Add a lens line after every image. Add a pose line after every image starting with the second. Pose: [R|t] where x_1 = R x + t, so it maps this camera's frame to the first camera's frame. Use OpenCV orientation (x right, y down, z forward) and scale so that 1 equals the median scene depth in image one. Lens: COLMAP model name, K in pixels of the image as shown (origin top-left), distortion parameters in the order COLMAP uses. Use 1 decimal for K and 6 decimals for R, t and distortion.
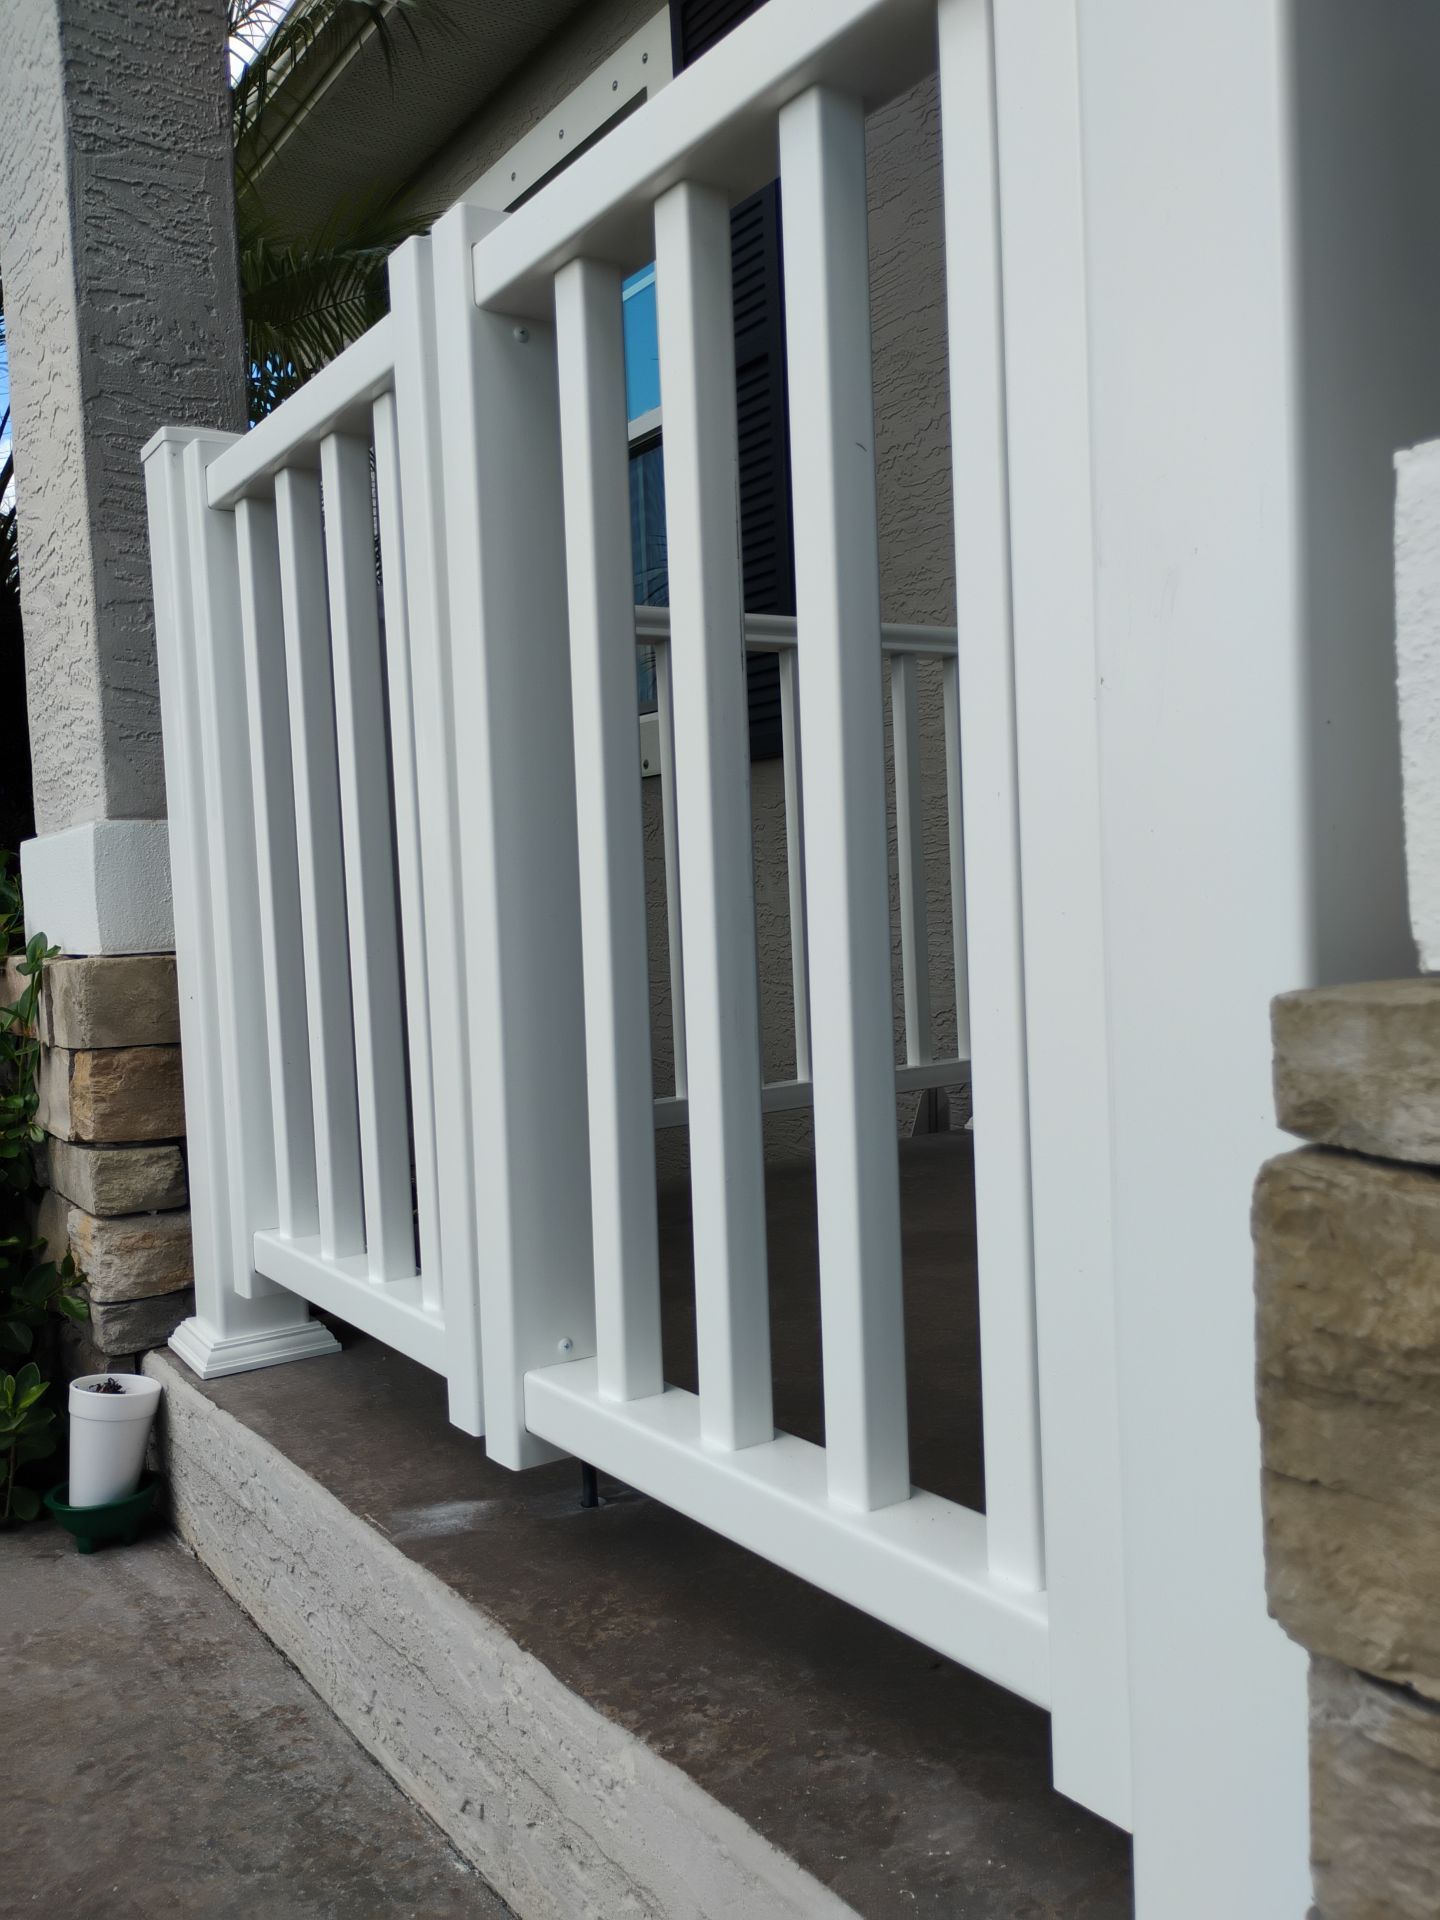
lens RADIAL K [[1593.6, 0, 727.8], [0, 1593.6, 951.2], [0, 0, 1]] dist [0.066345, -0.078935]
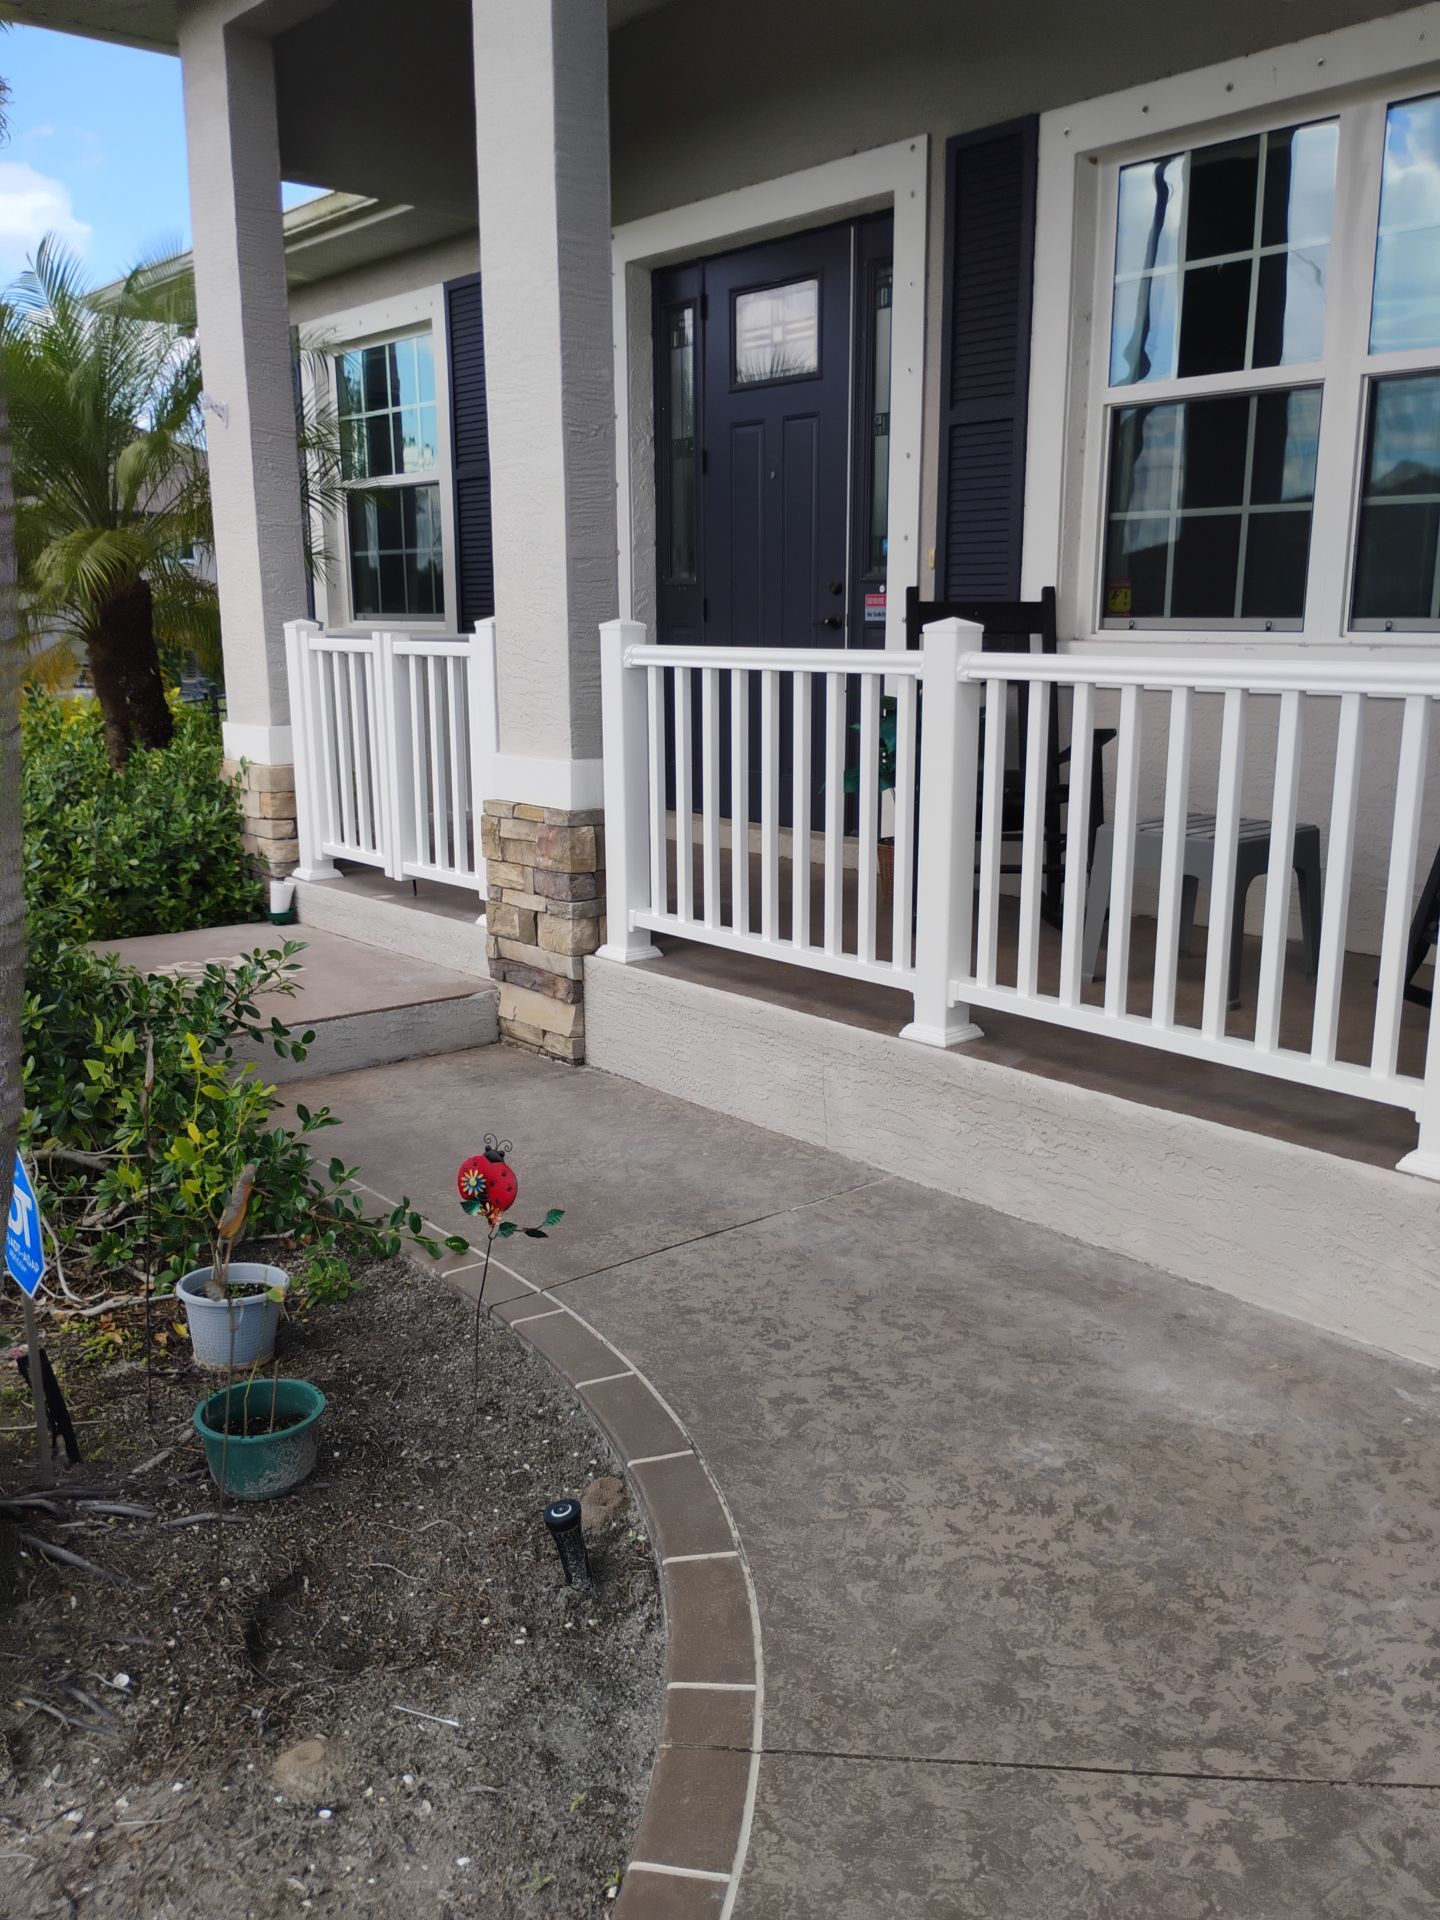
lens RADIAL K [[1593.6, 0, 727.8], [0, 1593.6, 951.2], [0, 0, 1]] dist [0.066345, -0.078935]
pose [[0.991577, 0.017797, 0.128291, 0.162089], [-0.039480, 0.984908, 0.168514, -0.230885], [-0.123356, -0.172159, 0.977315, -2.663936]]
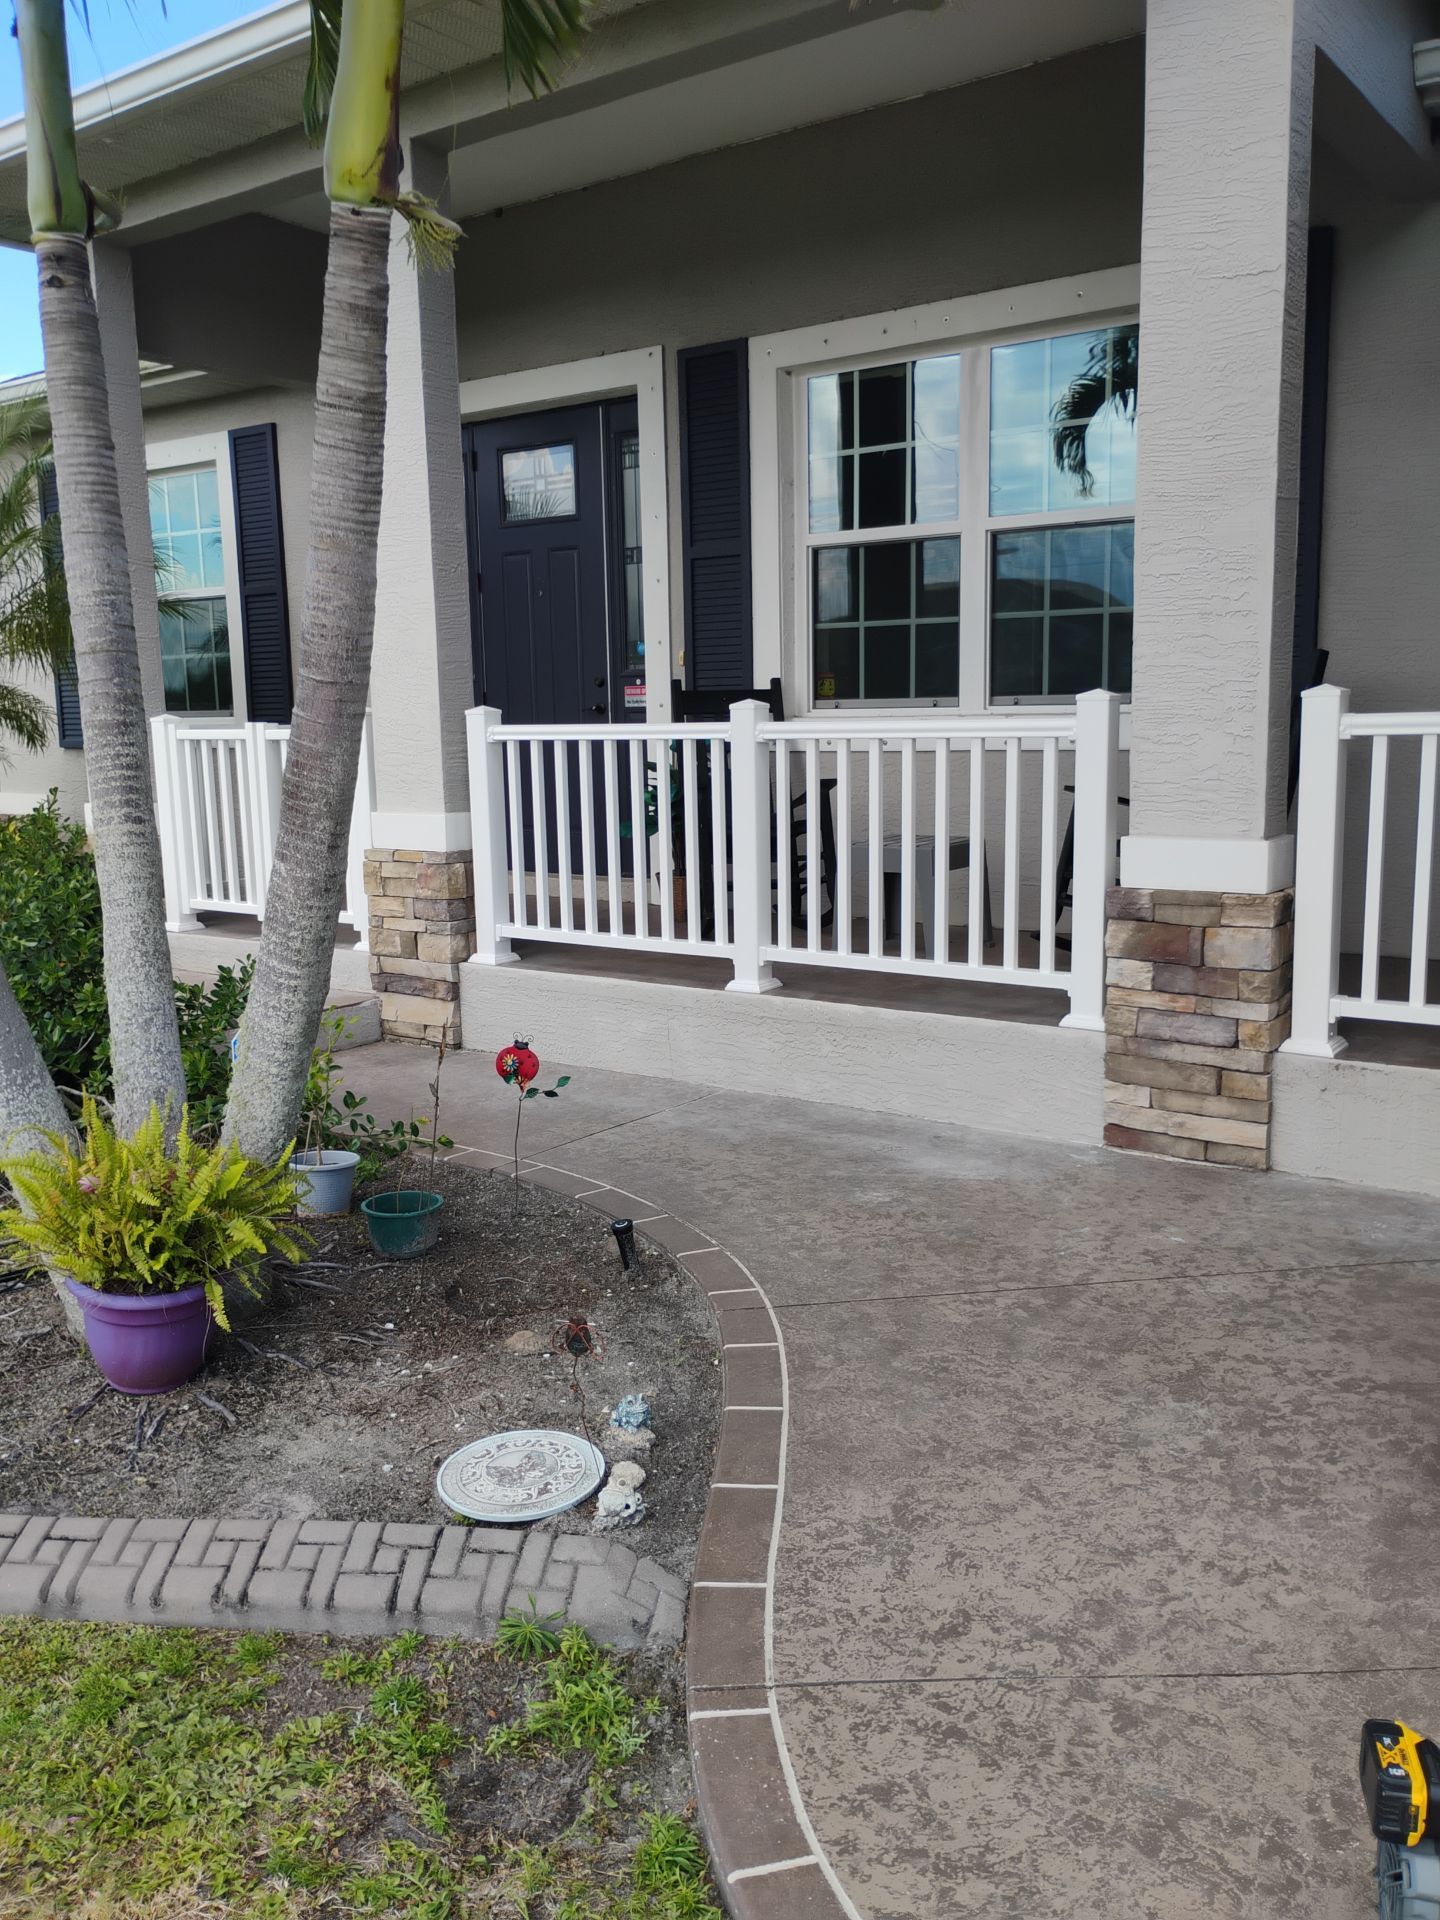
lens RADIAL K [[1646.8, 0, 697.7], [0, 1646.8, 957.8], [0, 0, 1]] dist [0.079346, -0.086145]
pose [[0.942242, -0.026587, 0.333877, -0.473540], [-0.009340, 0.994371, 0.105540, -0.156207], [-0.334804, -0.102562, 0.936690, -3.610305]]
